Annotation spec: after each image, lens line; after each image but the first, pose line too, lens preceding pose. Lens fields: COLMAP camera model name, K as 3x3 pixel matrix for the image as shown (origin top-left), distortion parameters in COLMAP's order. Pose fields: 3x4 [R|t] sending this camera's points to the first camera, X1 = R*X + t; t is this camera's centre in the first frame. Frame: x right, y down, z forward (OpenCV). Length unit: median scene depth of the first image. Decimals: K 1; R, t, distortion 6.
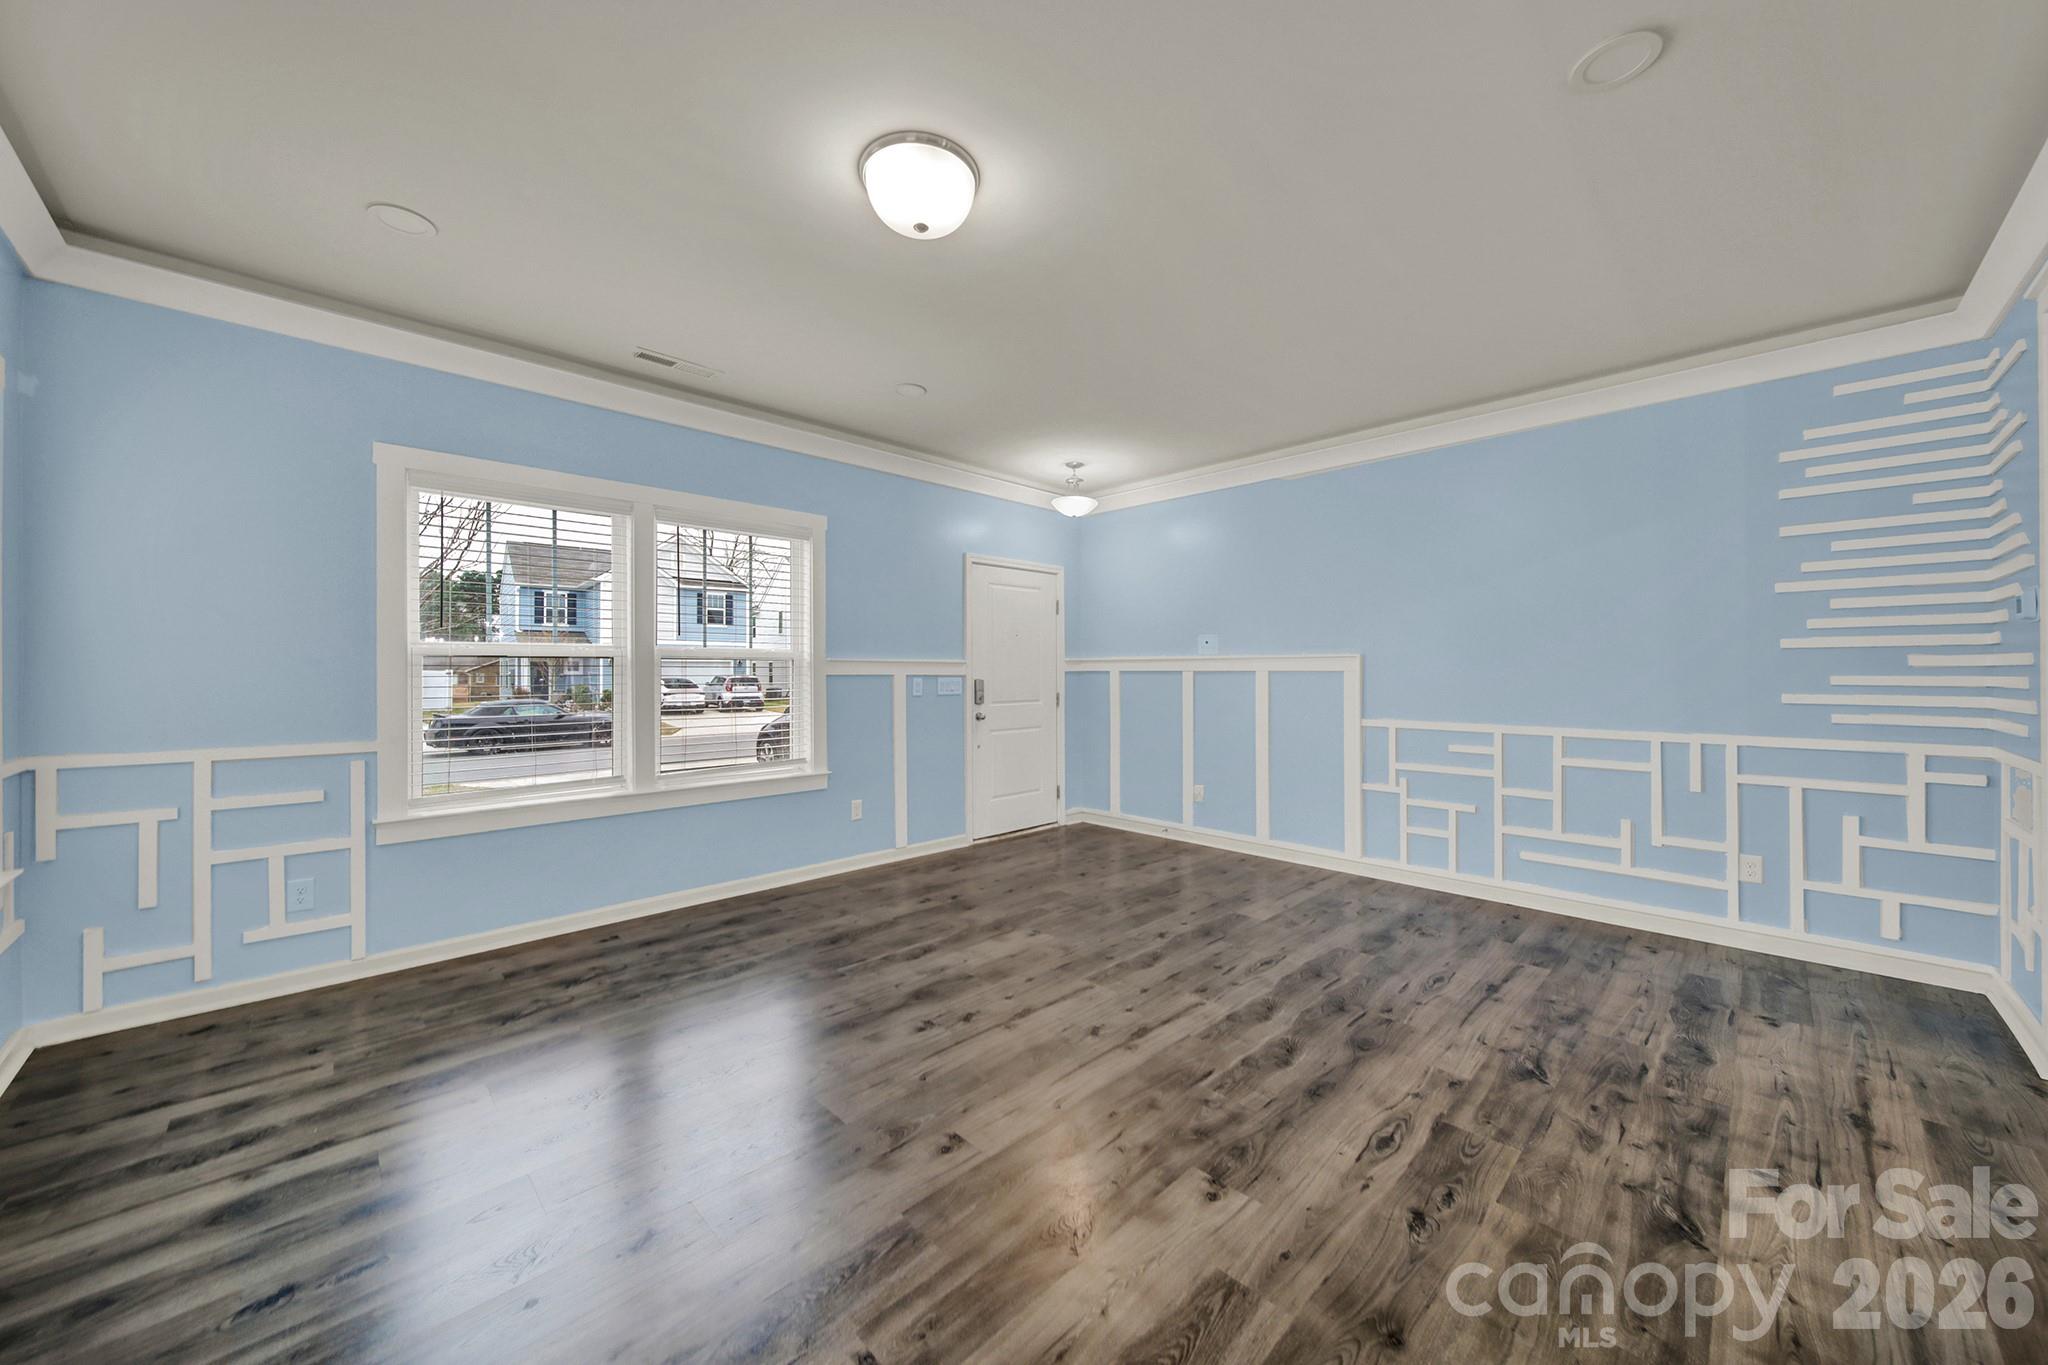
lens RADIAL K [[730.7, 0, 1022.2], [0, 730.7, 679.4], [0, 0, 1]] dist [-0.000334, -0.000138]
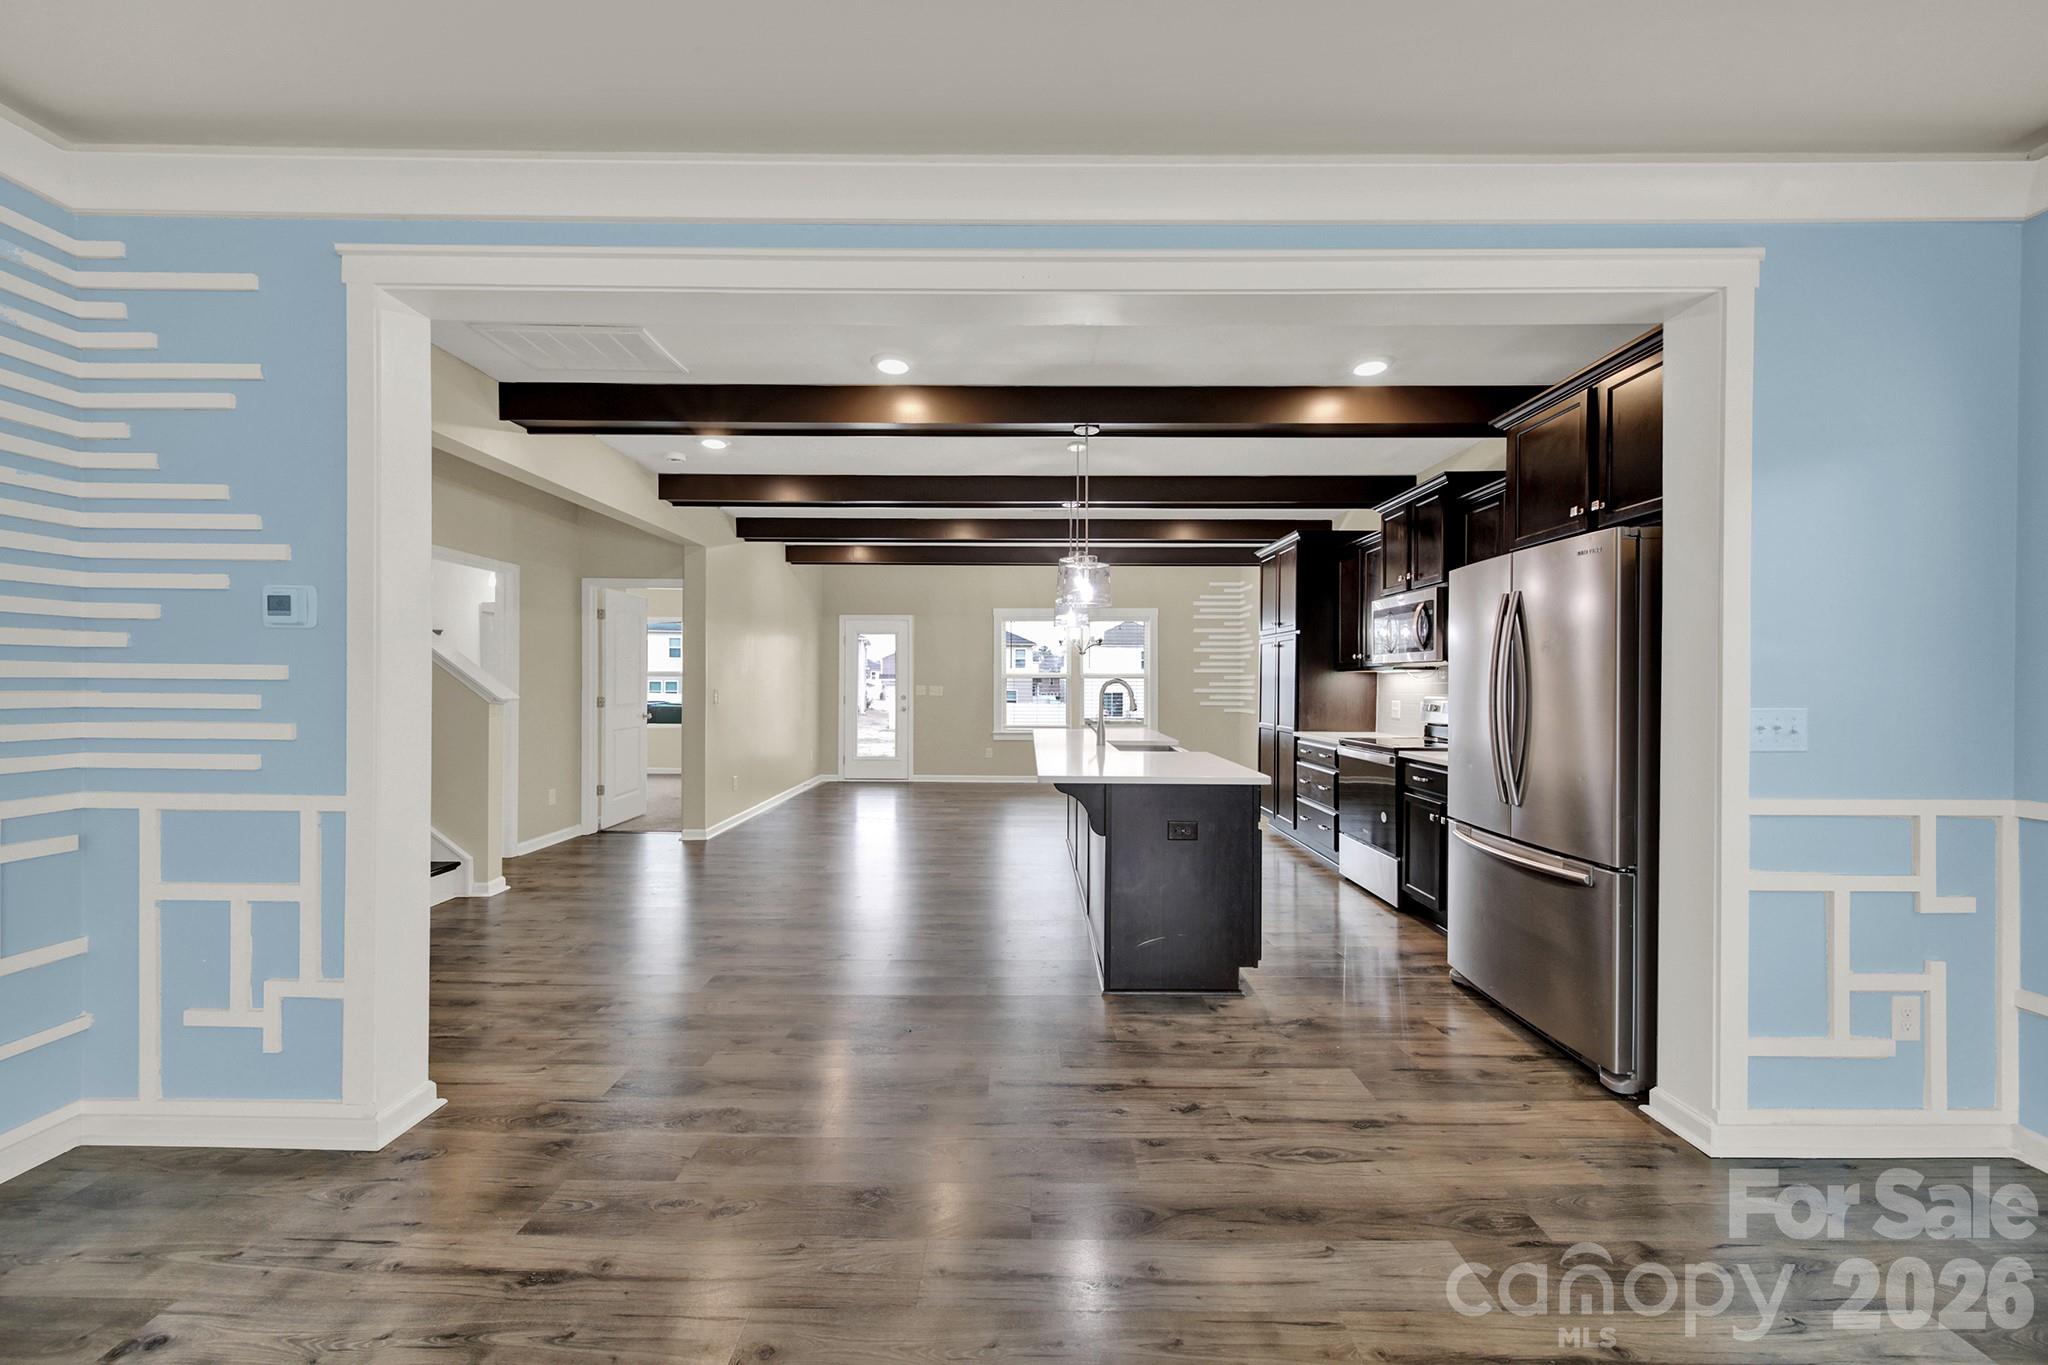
lens RADIAL K [[734.4, 0, 1021.1], [0, 734.4, 677.3], [0, 0, 1]] dist [-0.006013, -0.000151]
pose [[-0.707724, 0.000805, 0.706488, 0.156973], [0.002542, 0.999996, 0.001408, -0.017846], [-0.706484, 0.002792, -0.707723, 0.764439]]
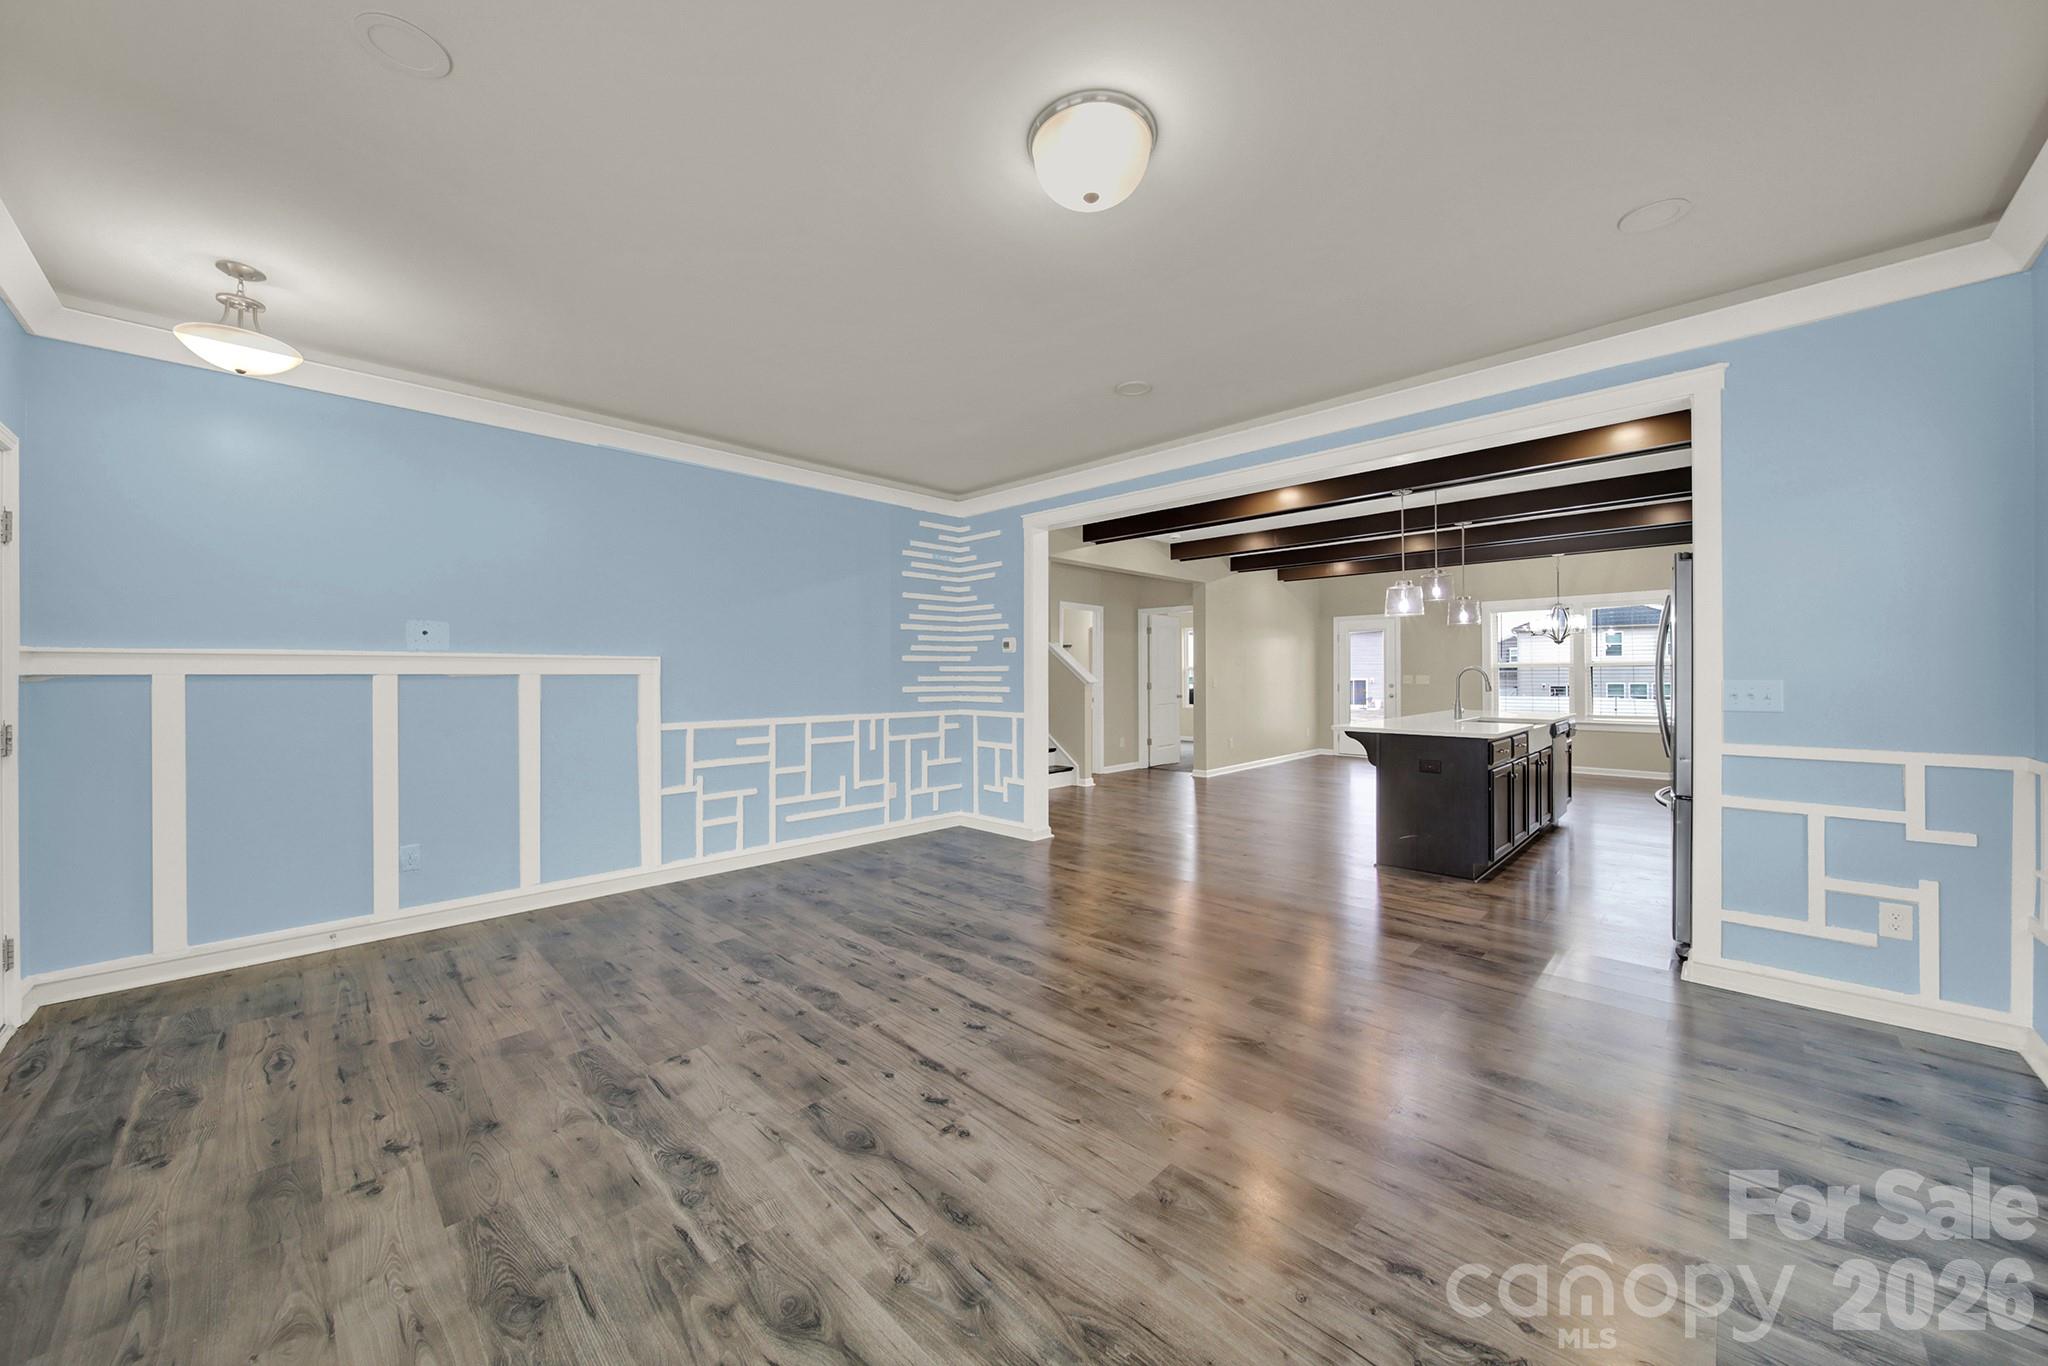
lens RADIAL K [[730.7, 0, 1022.2], [0, 730.7, 679.9], [0, 0, 1]] dist [-0.000334, -0.000138]
pose [[-0.018454, -0.007006, 0.999805, -0.738259], [0.012127, 0.999900, 0.007231, -0.007136], [-0.999756, 0.012258, -0.018367, 0.765169]]
